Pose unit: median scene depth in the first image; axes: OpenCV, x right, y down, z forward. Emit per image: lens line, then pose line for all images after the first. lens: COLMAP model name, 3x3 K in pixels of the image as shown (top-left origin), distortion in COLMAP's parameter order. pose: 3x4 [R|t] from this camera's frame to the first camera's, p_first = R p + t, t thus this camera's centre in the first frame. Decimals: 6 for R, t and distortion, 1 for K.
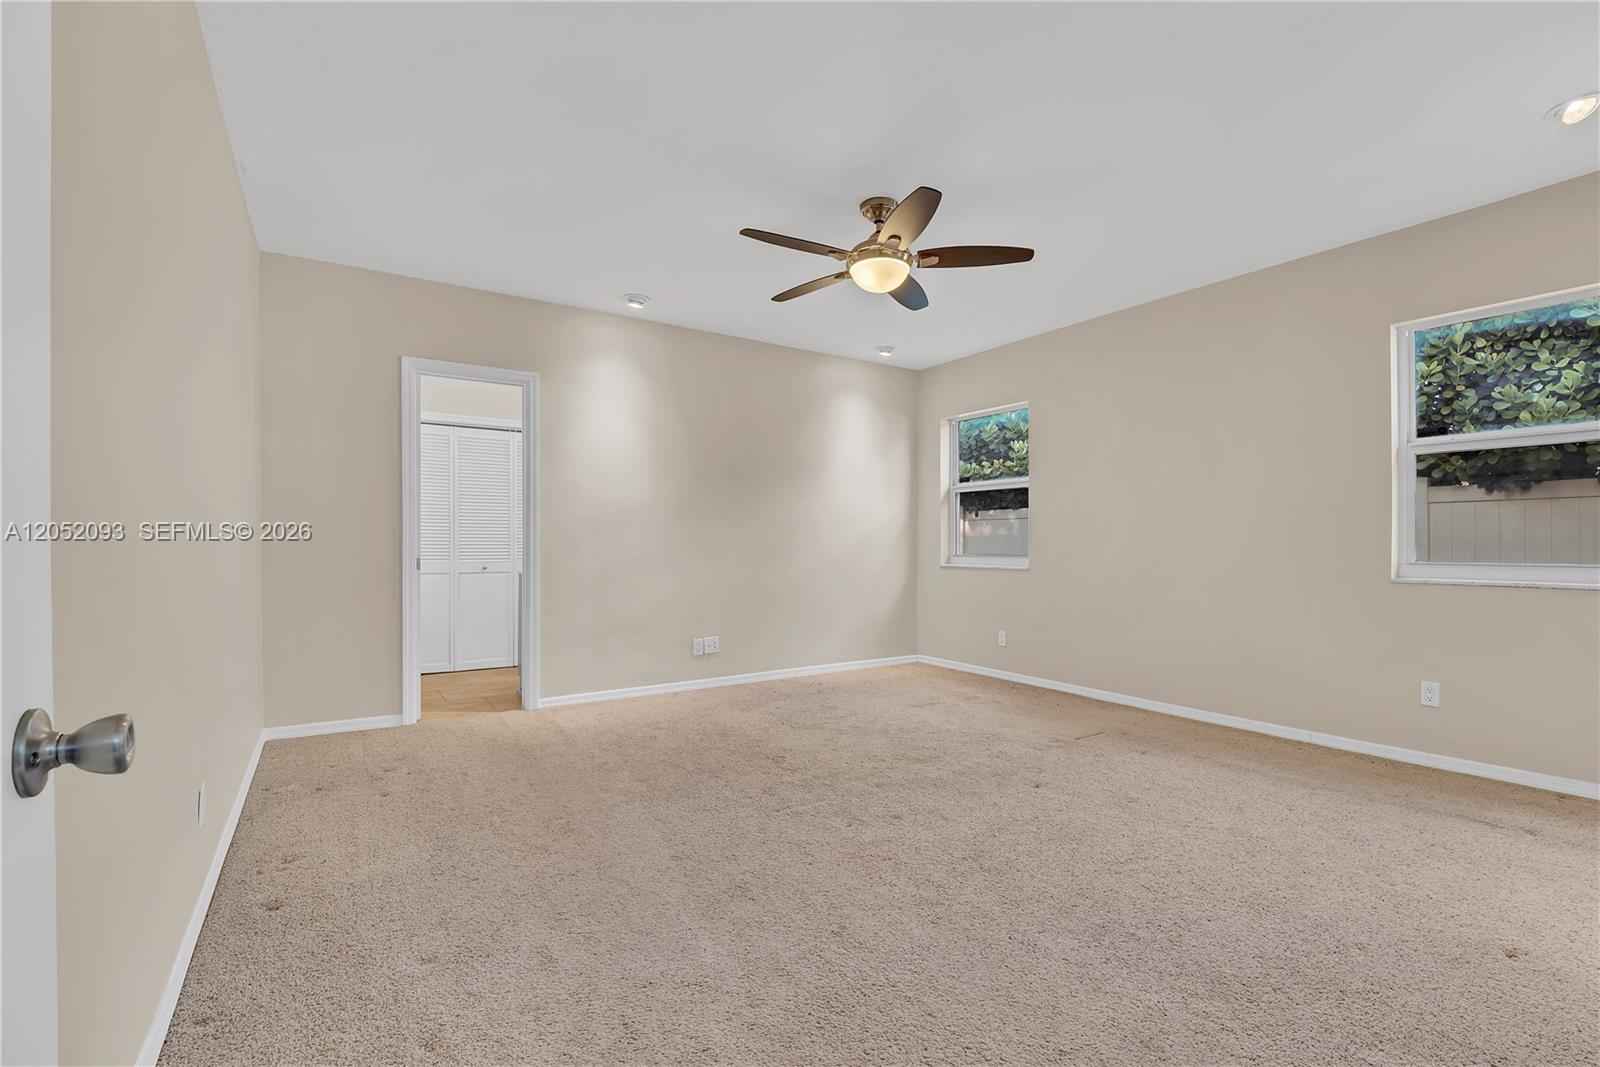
lens RADIAL K [[691.3, 0, 798.3], [0, 691.3, 545.3], [0, 0, 1]] dist [-0.016512, -0.000069]
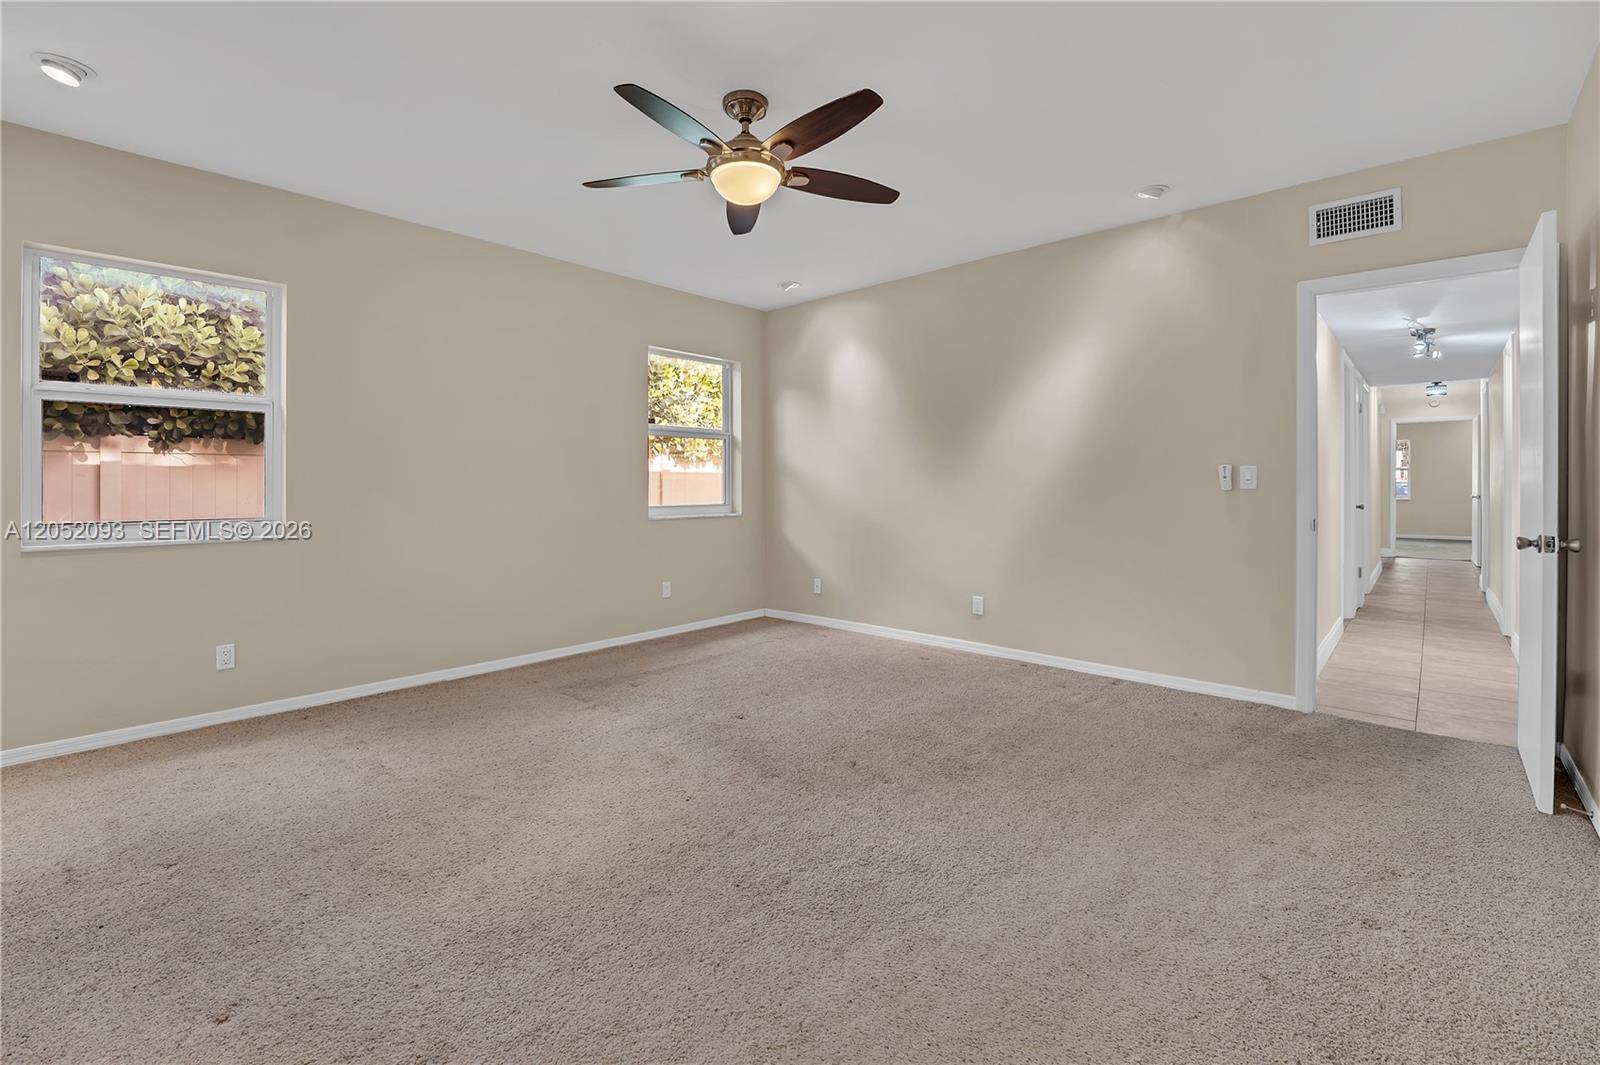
lens RADIAL K [[699.0, 0, 799.1], [0, 699.0, 500.0], [0, 0, 1]] dist [-0.025060, -0.000143]
pose [[-0.241137, -0.015946, 0.970360, -0.670052], [0.009776, 0.999774, 0.018859, -0.013360], [-0.970442, 0.014034, -0.240927, 1.064370]]
